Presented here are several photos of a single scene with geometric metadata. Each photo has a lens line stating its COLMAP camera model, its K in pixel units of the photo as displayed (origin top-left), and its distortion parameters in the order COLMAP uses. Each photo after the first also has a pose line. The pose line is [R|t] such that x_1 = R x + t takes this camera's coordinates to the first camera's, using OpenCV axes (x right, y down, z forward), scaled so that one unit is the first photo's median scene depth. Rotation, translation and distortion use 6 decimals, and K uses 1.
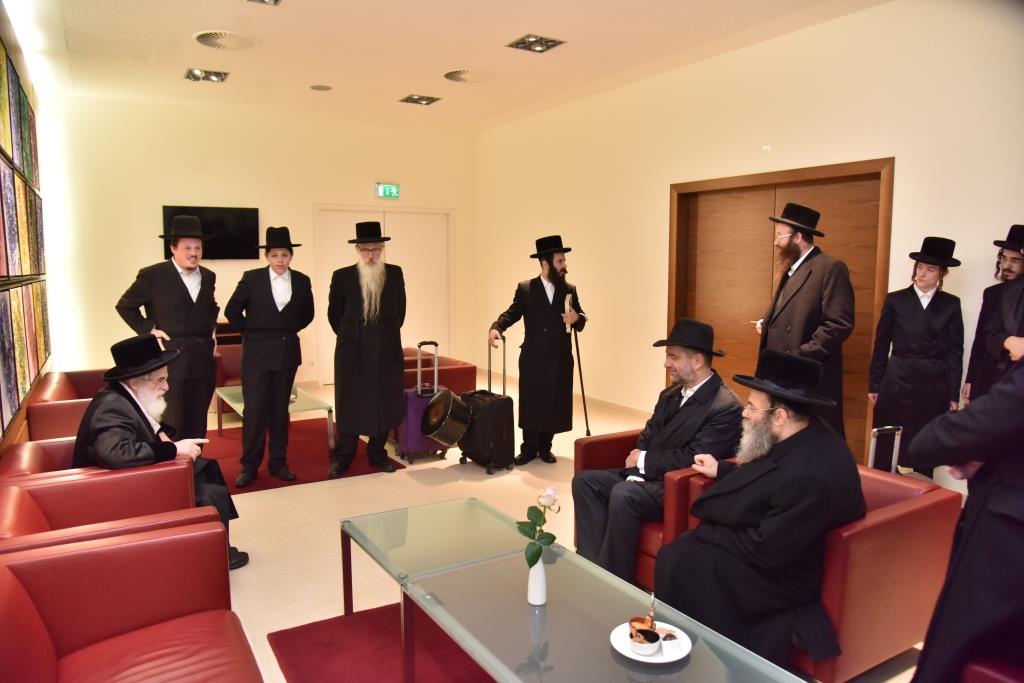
lens RADIAL K [[723.6, 0, 512.0], [0, 723.6, 341.5], [0, 0, 1]] dist [-0.069219, 0.005707]
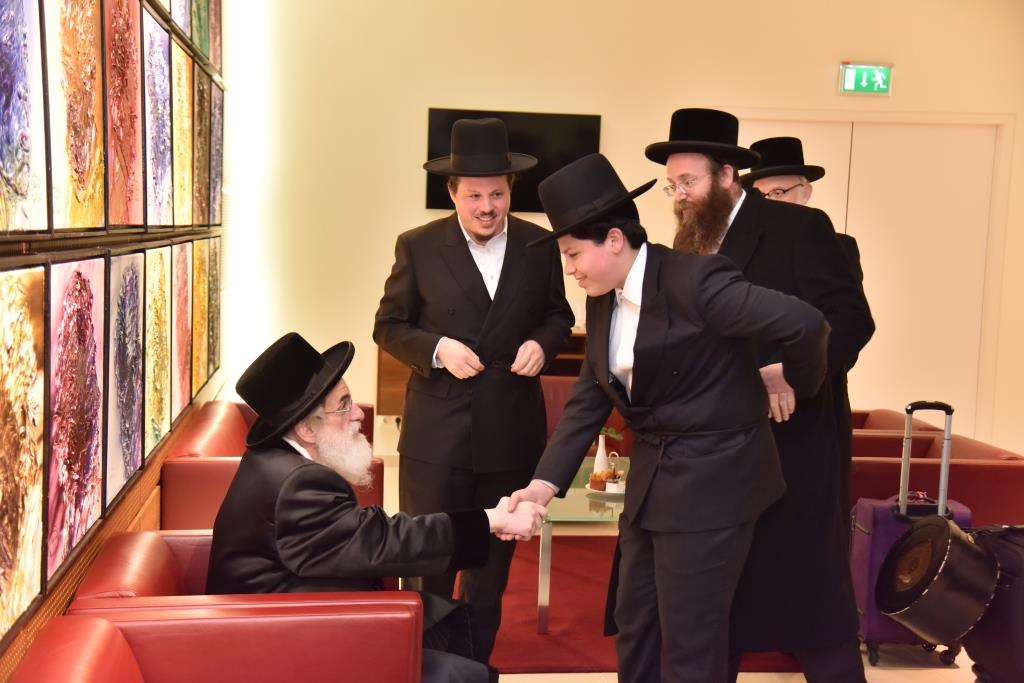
lens RADIAL K [[1282.2, 0, 512.0], [0, 1282.2, 341.5], [0, 0, 1]] dist [0.176017, -0.007910]
pose [[0.910121, 0.067252, -0.408848, -0.026221], [-0.075923, 0.997101, -0.004993, -0.017144], [0.407327, 0.035585, 0.912589, 0.162601]]
